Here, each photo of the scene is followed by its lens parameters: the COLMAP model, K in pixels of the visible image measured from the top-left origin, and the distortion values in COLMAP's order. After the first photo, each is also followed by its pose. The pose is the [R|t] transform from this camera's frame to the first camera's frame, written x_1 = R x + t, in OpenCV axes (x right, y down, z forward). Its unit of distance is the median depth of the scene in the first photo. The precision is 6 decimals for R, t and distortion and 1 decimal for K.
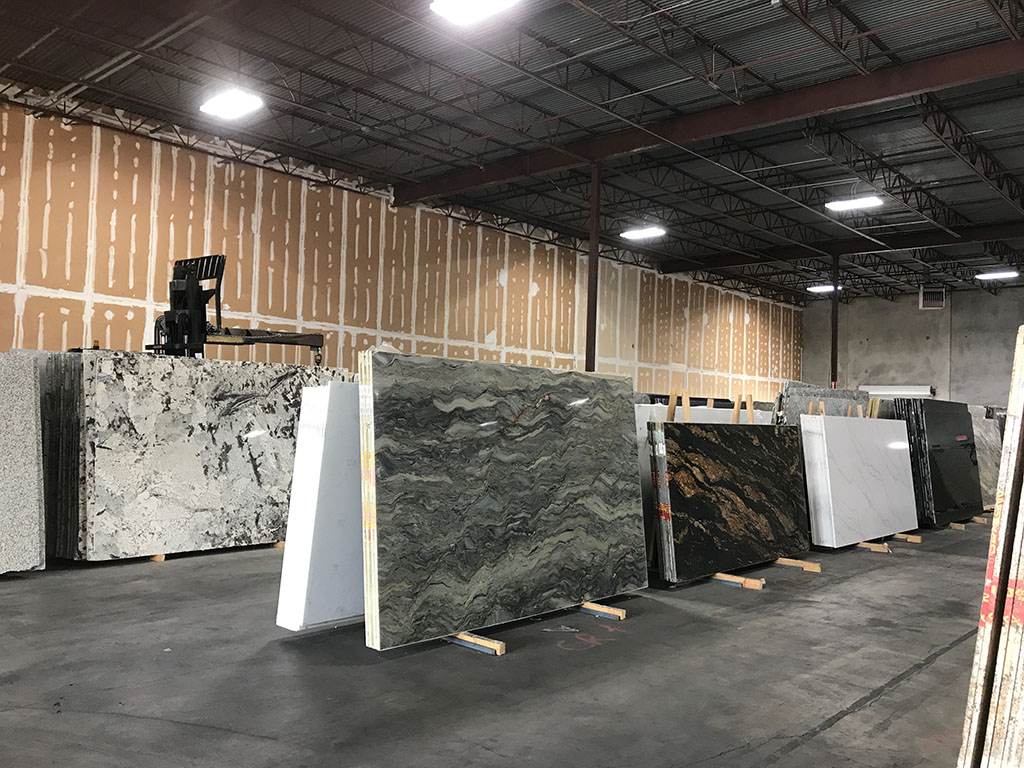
lens RADIAL K [[839.7, 0, 512.6], [0, 839.7, 375.9], [0, 0, 1]] dist [0.049868, -0.078208]
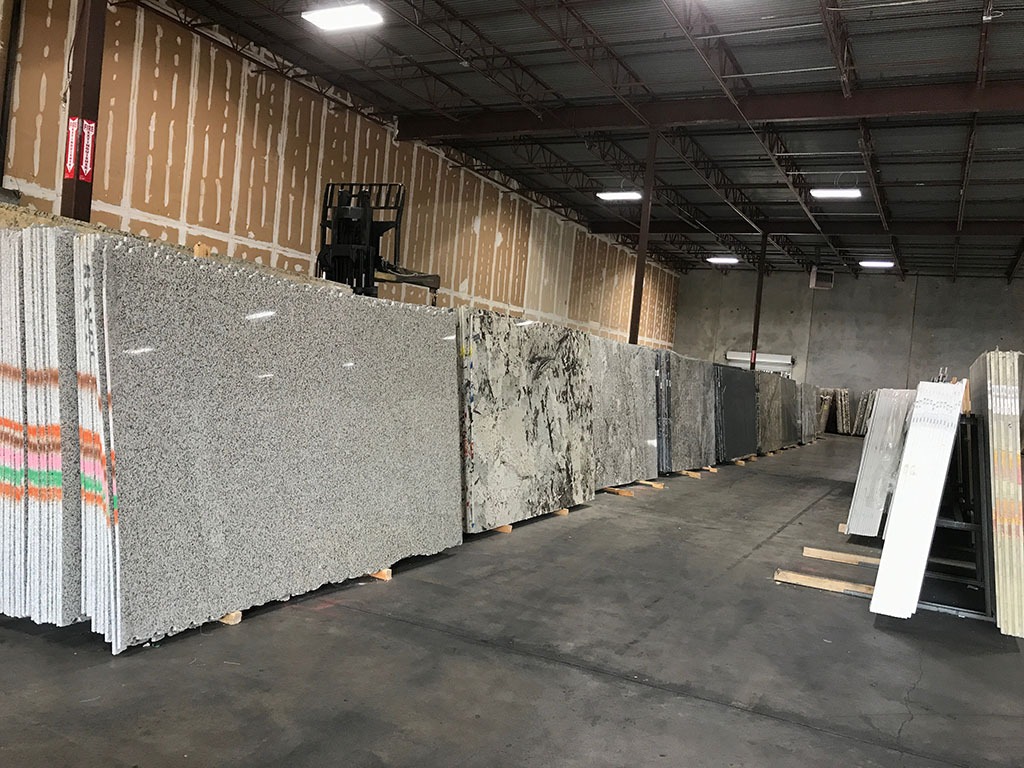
lens RADIAL K [[839.7, 0, 512.6], [0, 839.7, 375.9], [0, 0, 1]] dist [0.049868, -0.078208]
pose [[0.962231, 0.051966, 0.267227, -0.298675], [-0.070609, 0.995660, 0.060629, -0.005978], [-0.262917, -0.077208, 0.961724, 0.044499]]
